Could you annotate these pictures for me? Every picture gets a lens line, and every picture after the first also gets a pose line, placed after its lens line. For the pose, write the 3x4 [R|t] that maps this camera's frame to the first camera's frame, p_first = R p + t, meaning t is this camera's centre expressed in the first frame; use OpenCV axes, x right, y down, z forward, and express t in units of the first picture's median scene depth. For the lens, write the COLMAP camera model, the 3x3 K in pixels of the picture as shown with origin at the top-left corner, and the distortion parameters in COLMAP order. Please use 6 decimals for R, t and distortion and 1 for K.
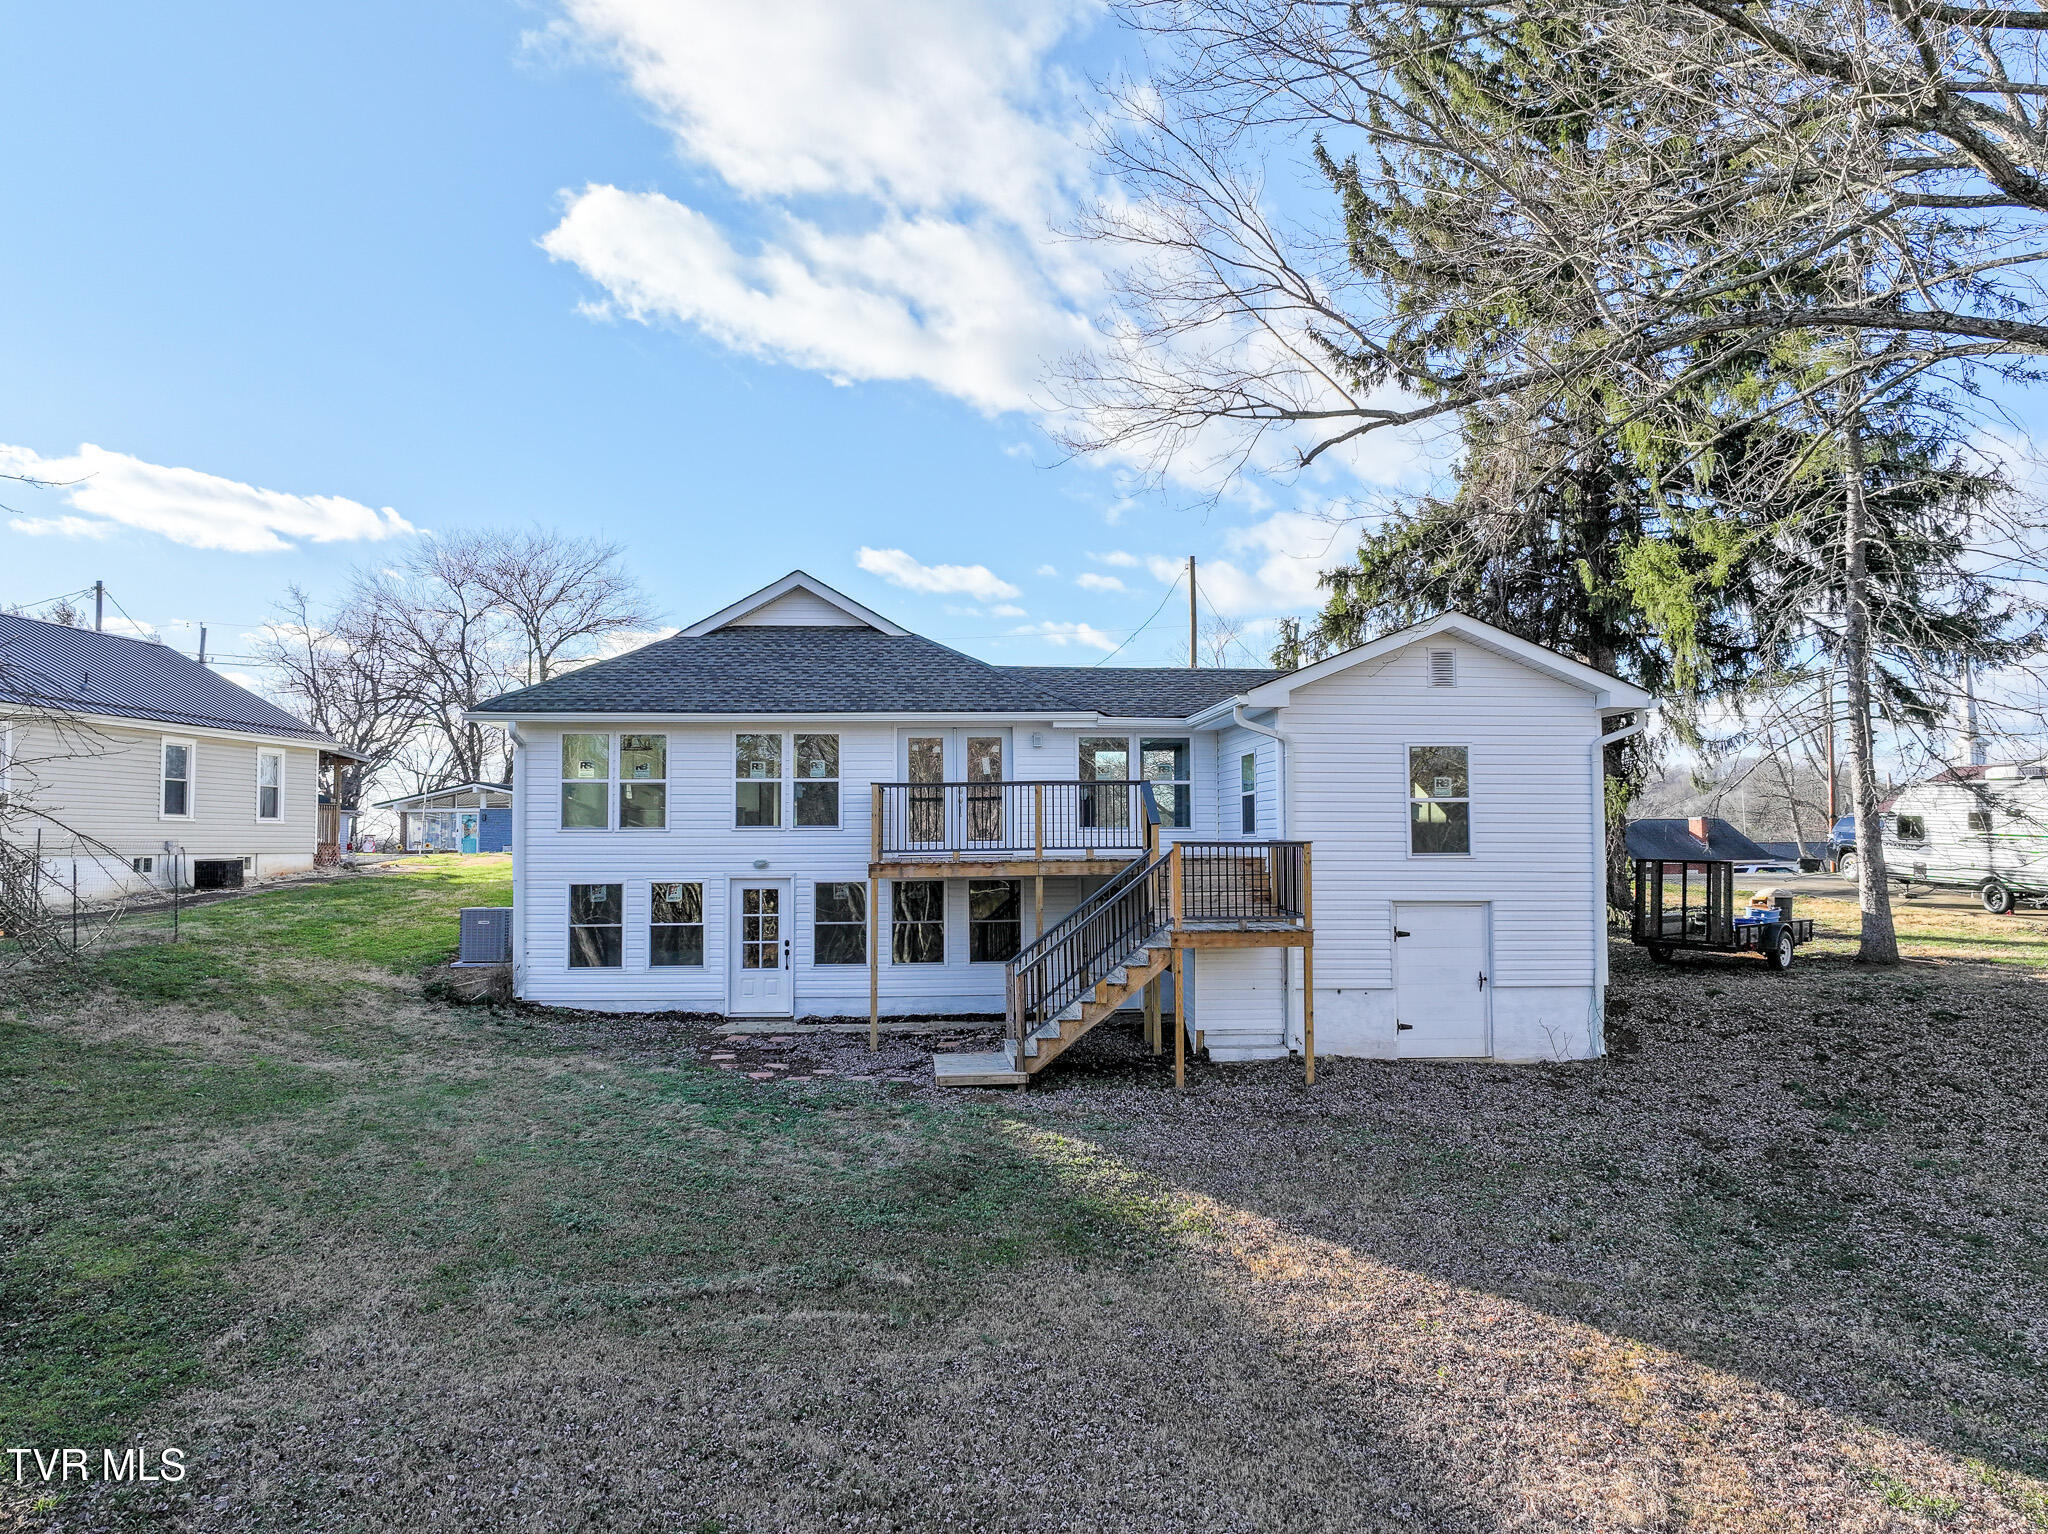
lens RADIAL K [[1441.8, 0, 1024.0], [0, 1441.8, 767.0], [0, 0, 1]] dist [-0.004004, 0.019132]
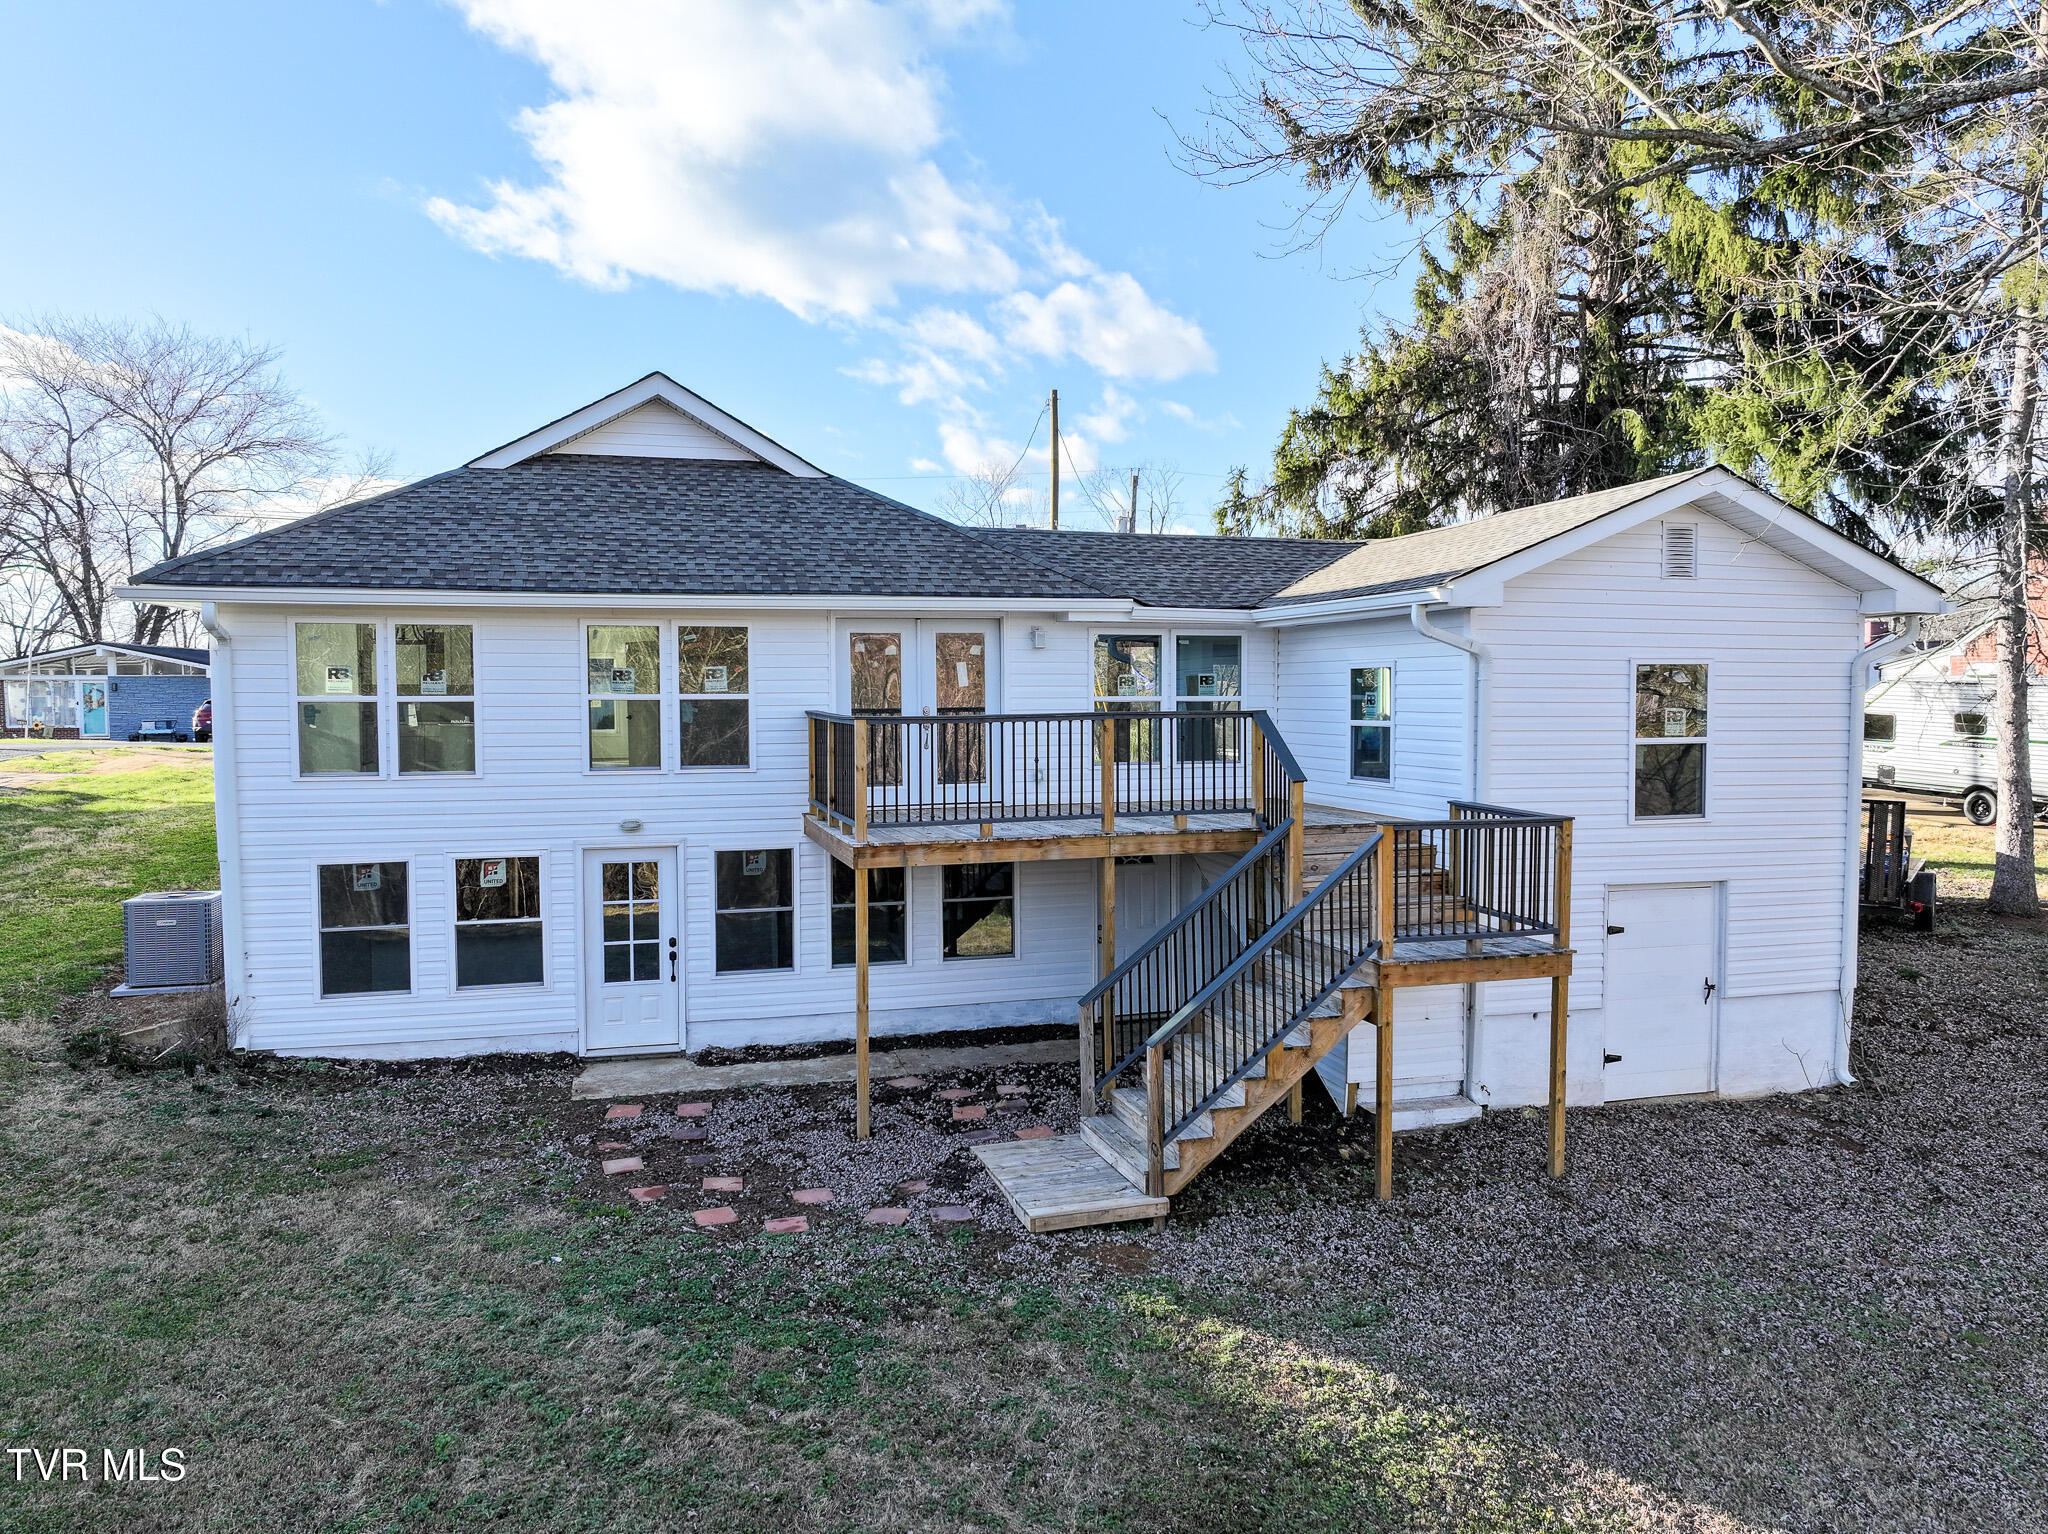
lens RADIAL K [[1441.8, 0, 1024.0], [0, 1441.8, 767.0], [0, 0, 1]] dist [-0.004004, 0.019132]
pose [[0.977840, -0.009767, 0.209128, -0.144721], [-0.012084, 0.994613, 0.102955, -0.028550], [-0.209007, -0.103201, 0.972453, 0.329067]]
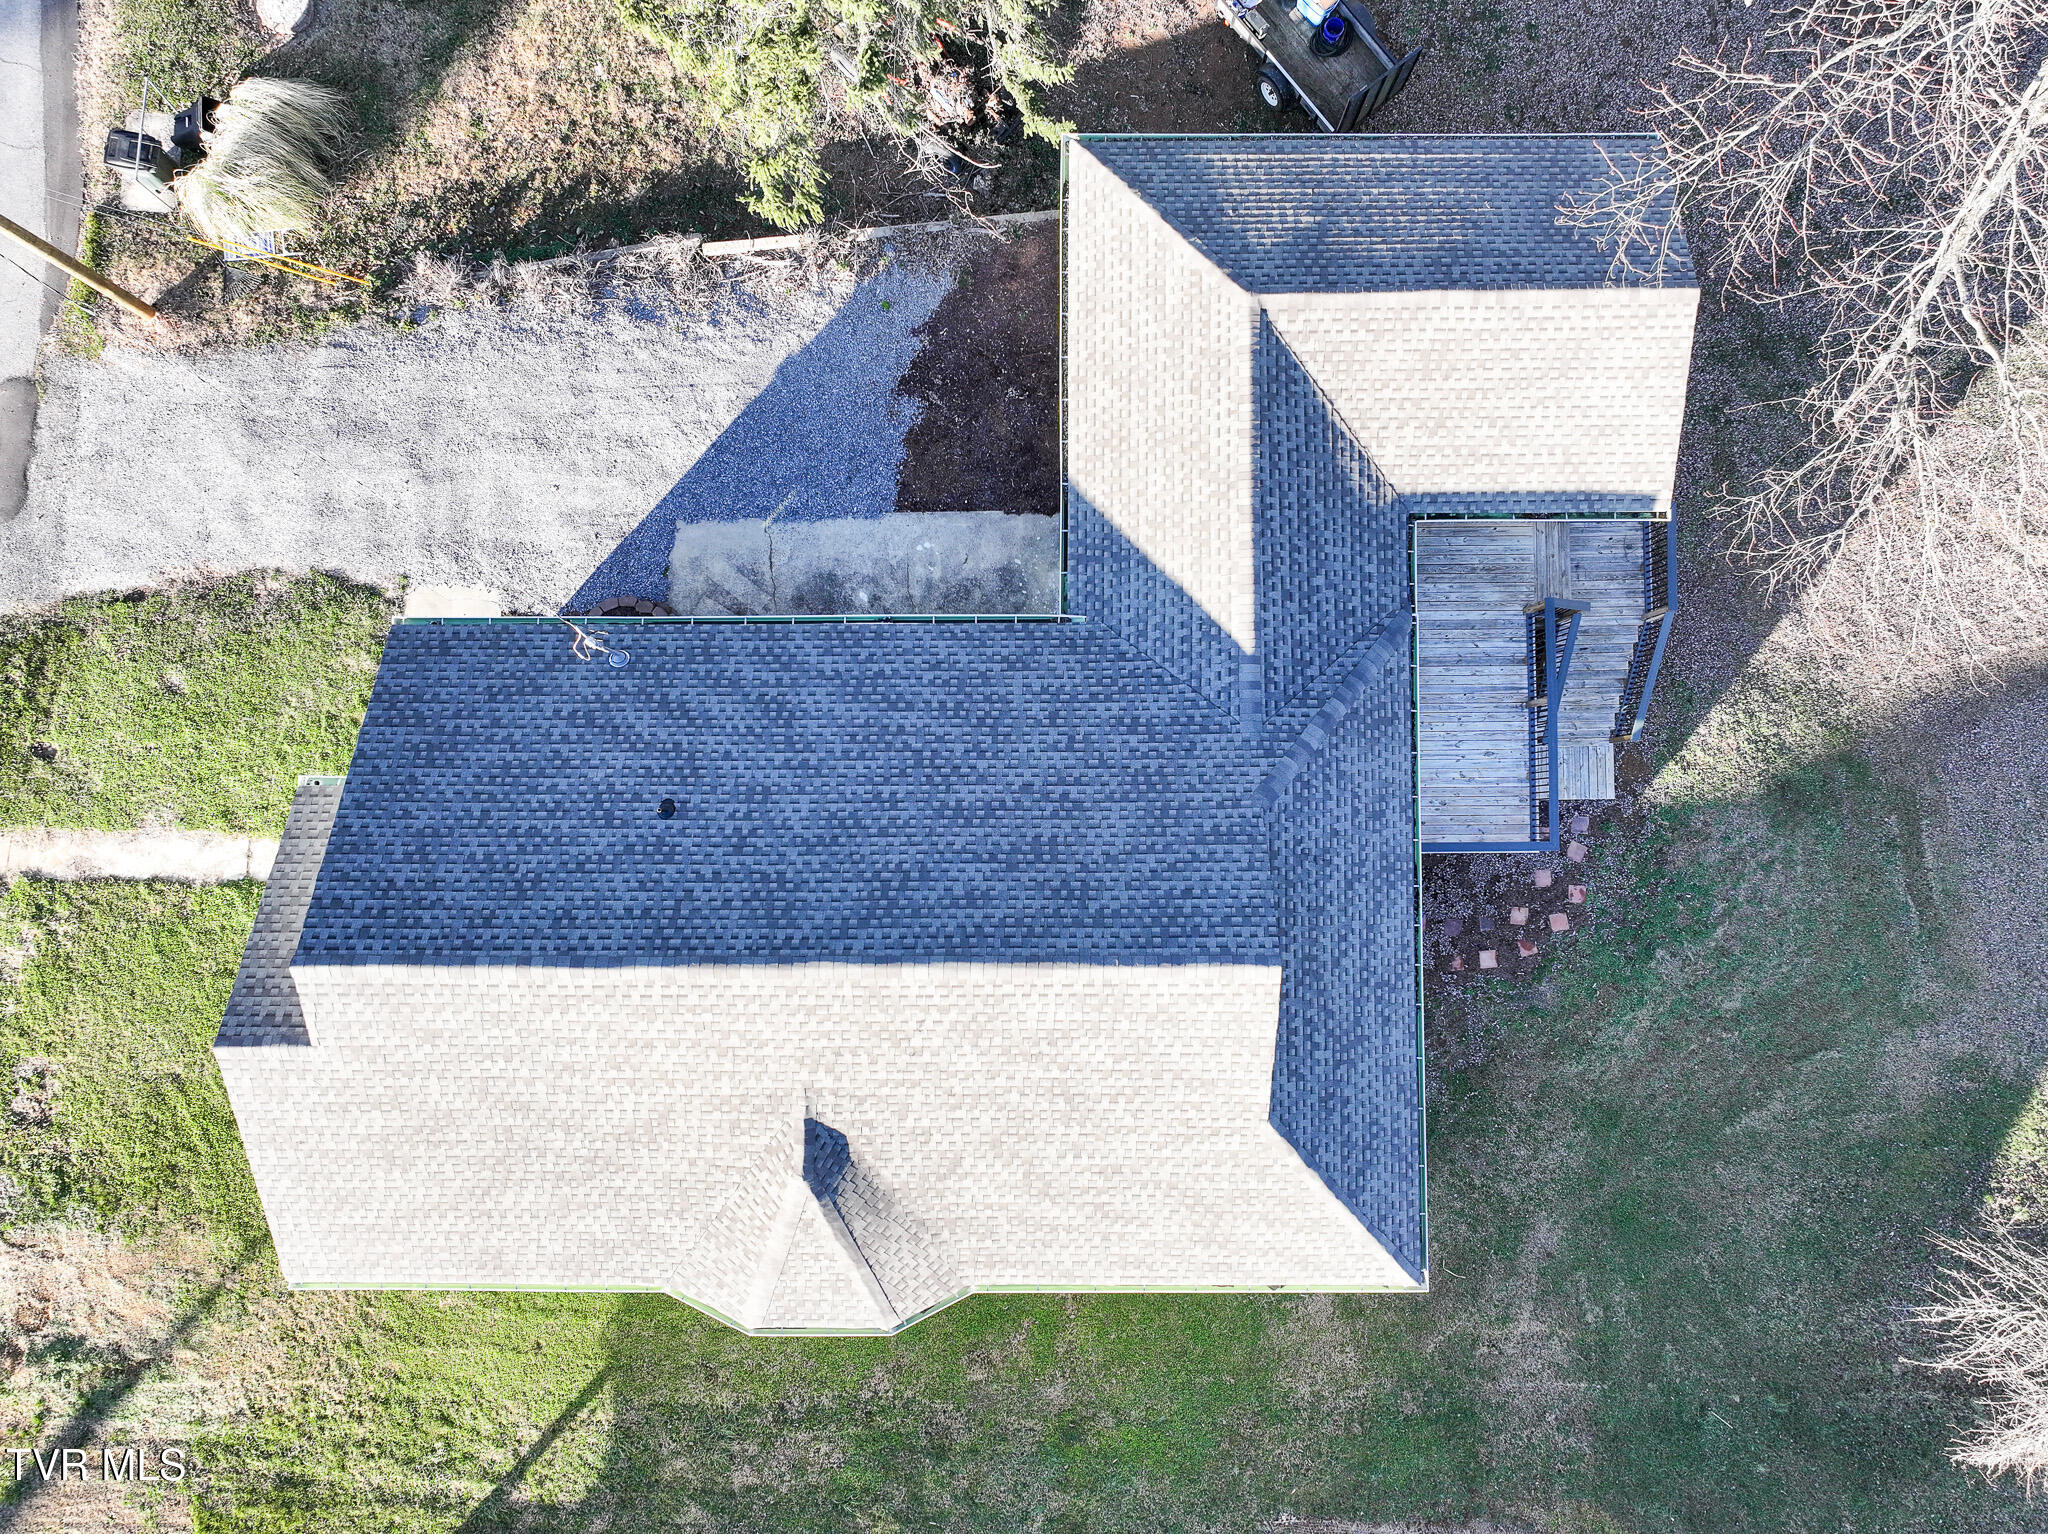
lens RADIAL K [[1441.8, 0, 1024.0], [0, 1441.8, 767.0], [0, 0, 1]] dist [-0.004004, 0.019132]
pose [[0.069869, -0.996231, 0.051400, -0.112514], [-0.050388, 0.047936, 0.997579, -0.943496], [-0.996283, -0.072290, -0.046849, 1.284749]]
